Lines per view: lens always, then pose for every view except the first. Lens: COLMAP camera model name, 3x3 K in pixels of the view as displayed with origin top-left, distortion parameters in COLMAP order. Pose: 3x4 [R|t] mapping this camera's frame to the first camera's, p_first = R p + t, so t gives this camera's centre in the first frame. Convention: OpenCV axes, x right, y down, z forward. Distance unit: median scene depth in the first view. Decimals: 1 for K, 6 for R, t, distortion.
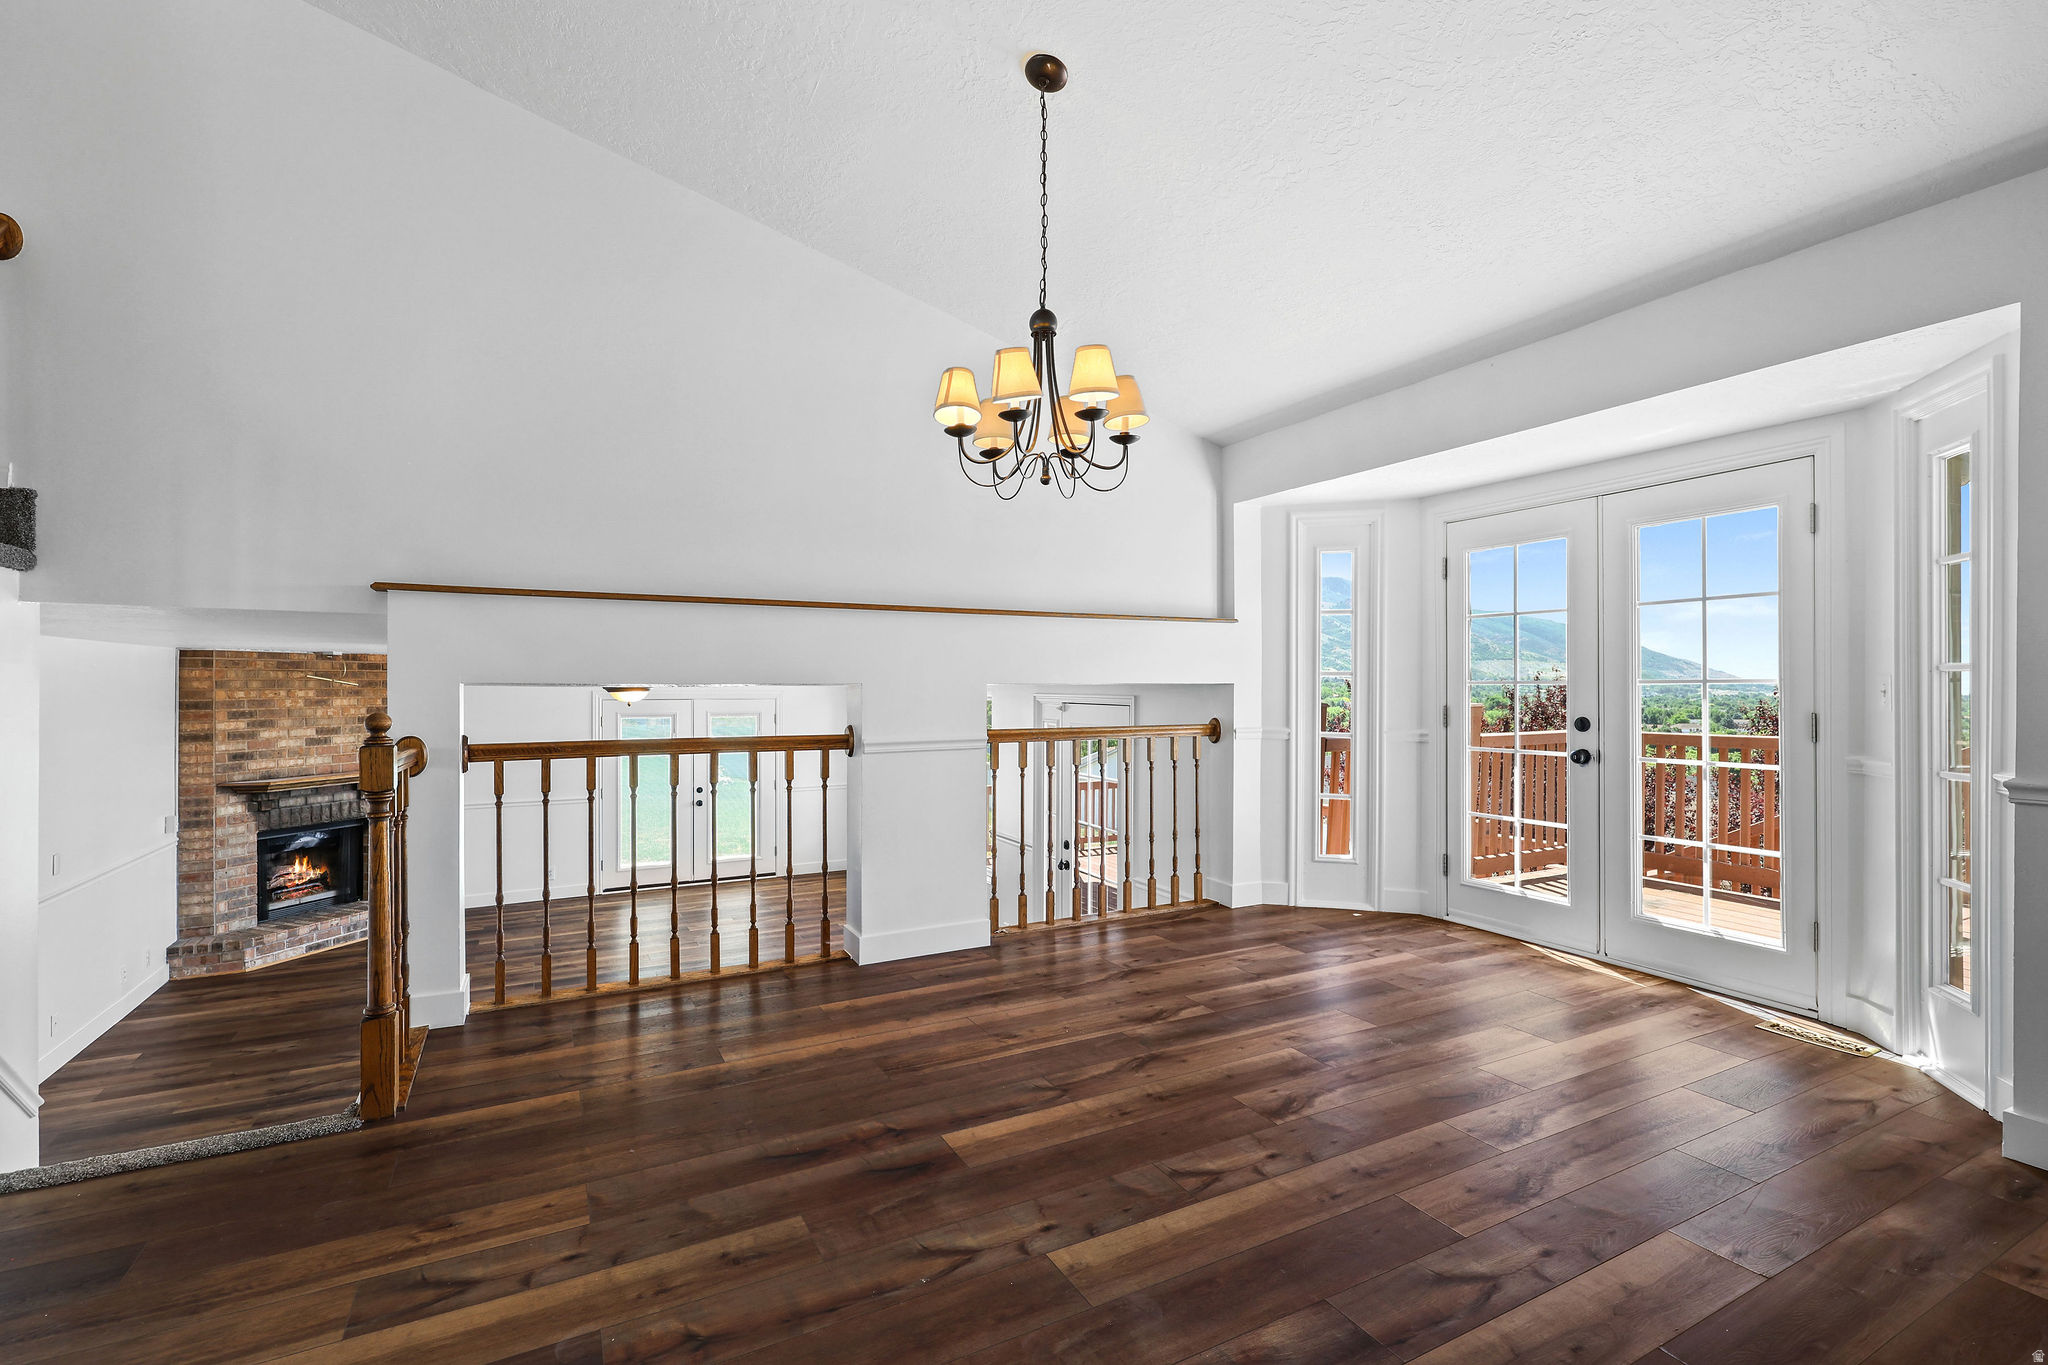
lens RADIAL K [[908.0, 0, 1013.8], [0, 908.0, 686.7], [0, 0, 1]] dist [0.002974, 0.001427]
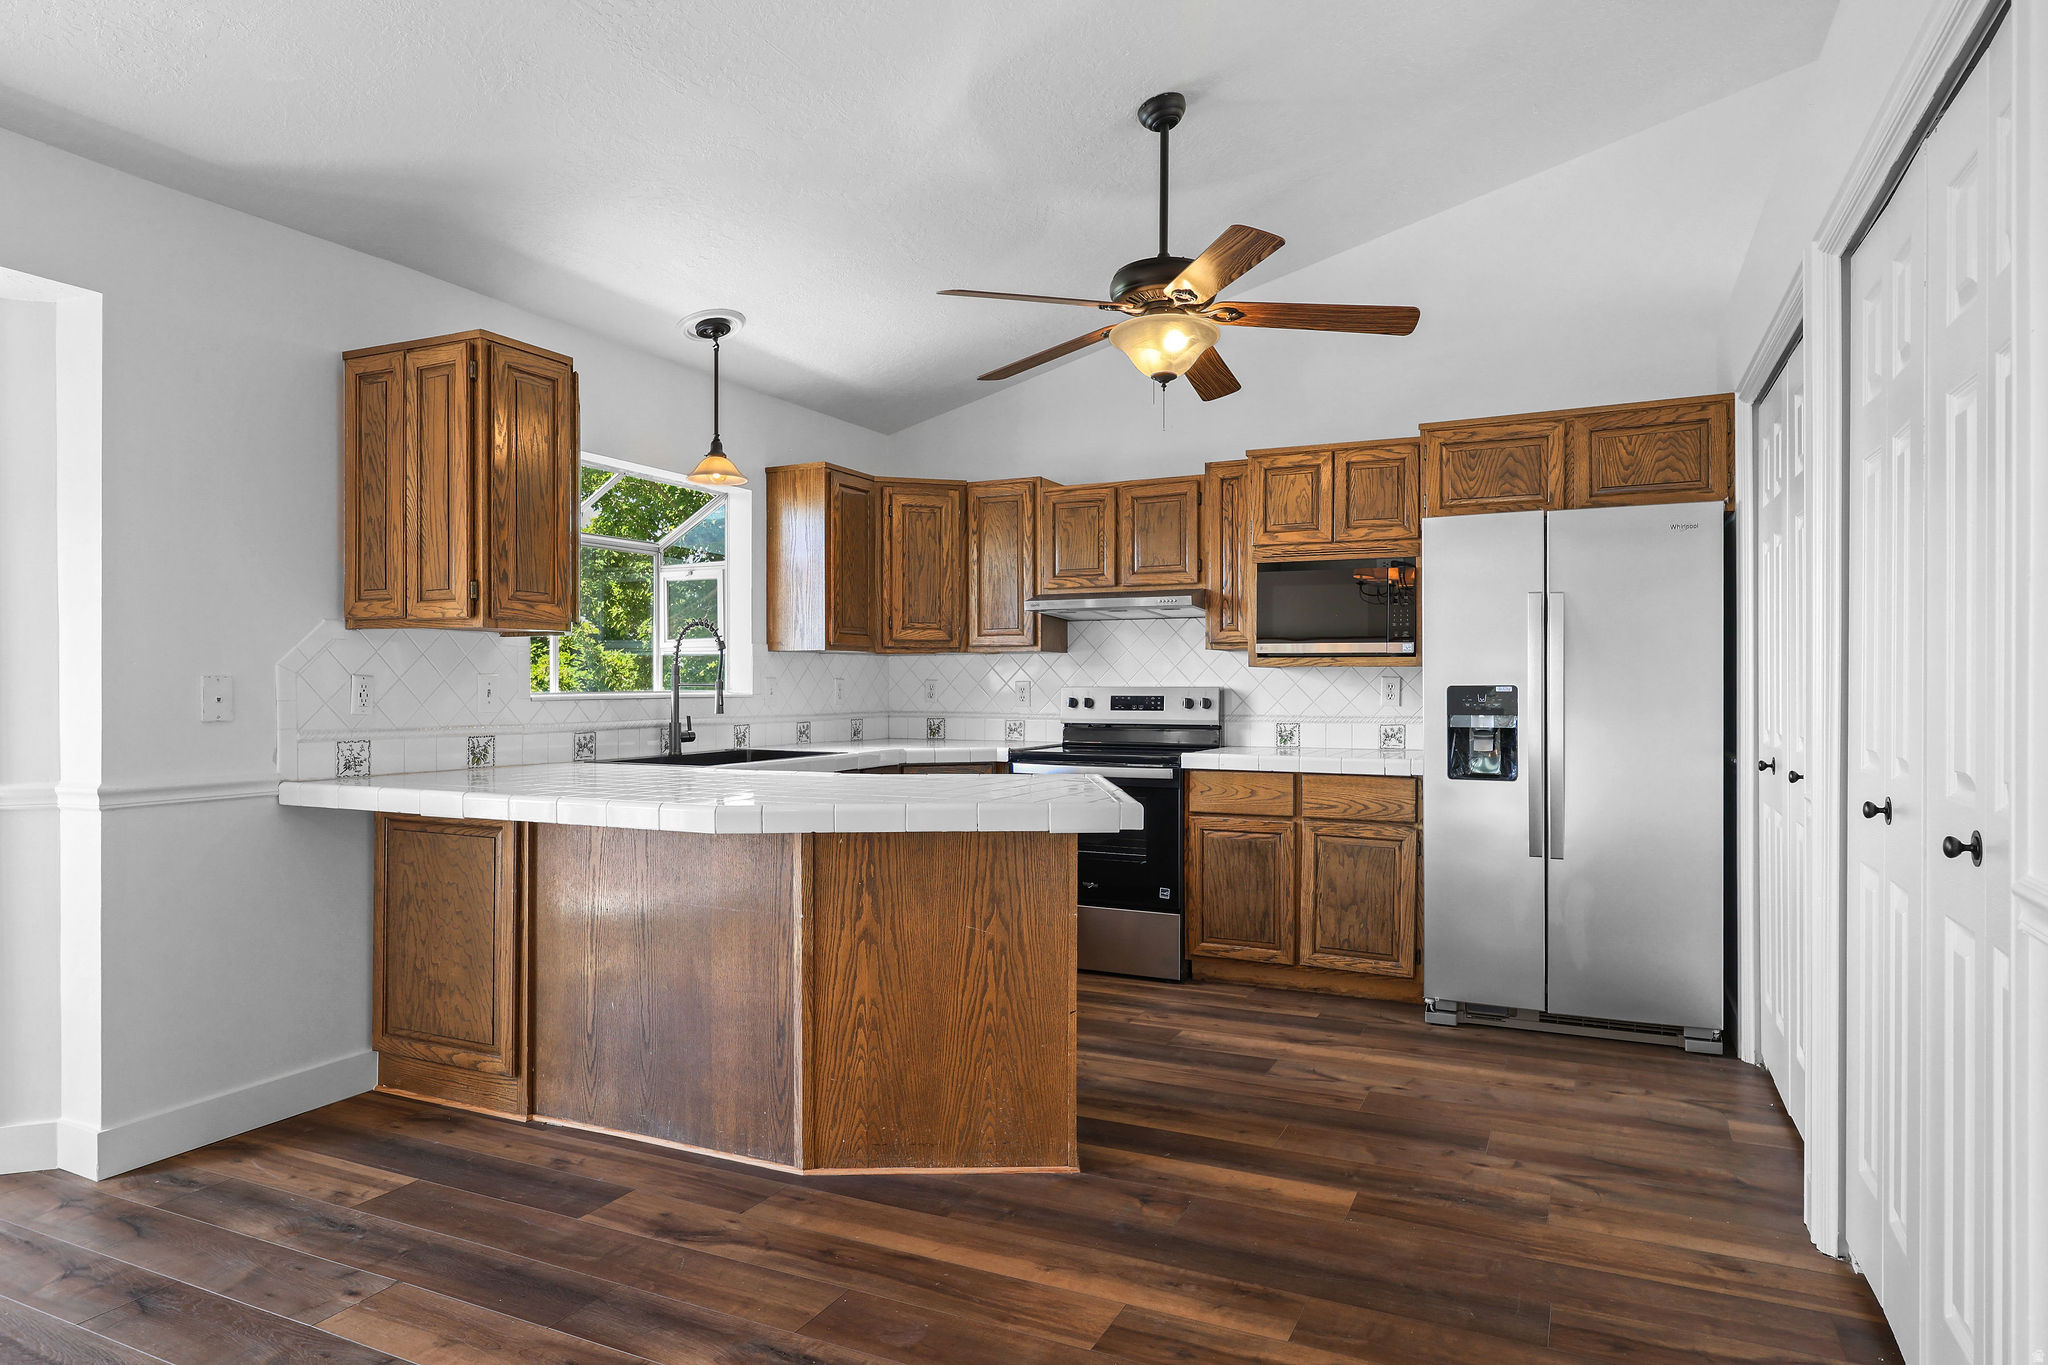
lens RADIAL K [[1194.2, 0, 1012.9], [0, 1194.2, 694.4], [0, 0, 1]] dist [0.004277, -0.001947]
pose [[-0.590718, -0.004790, 0.806864, -0.287951], [0.003029, 0.999962, 0.008155, -0.001510], [-0.806872, 0.007261, -0.590681, 0.565740]]
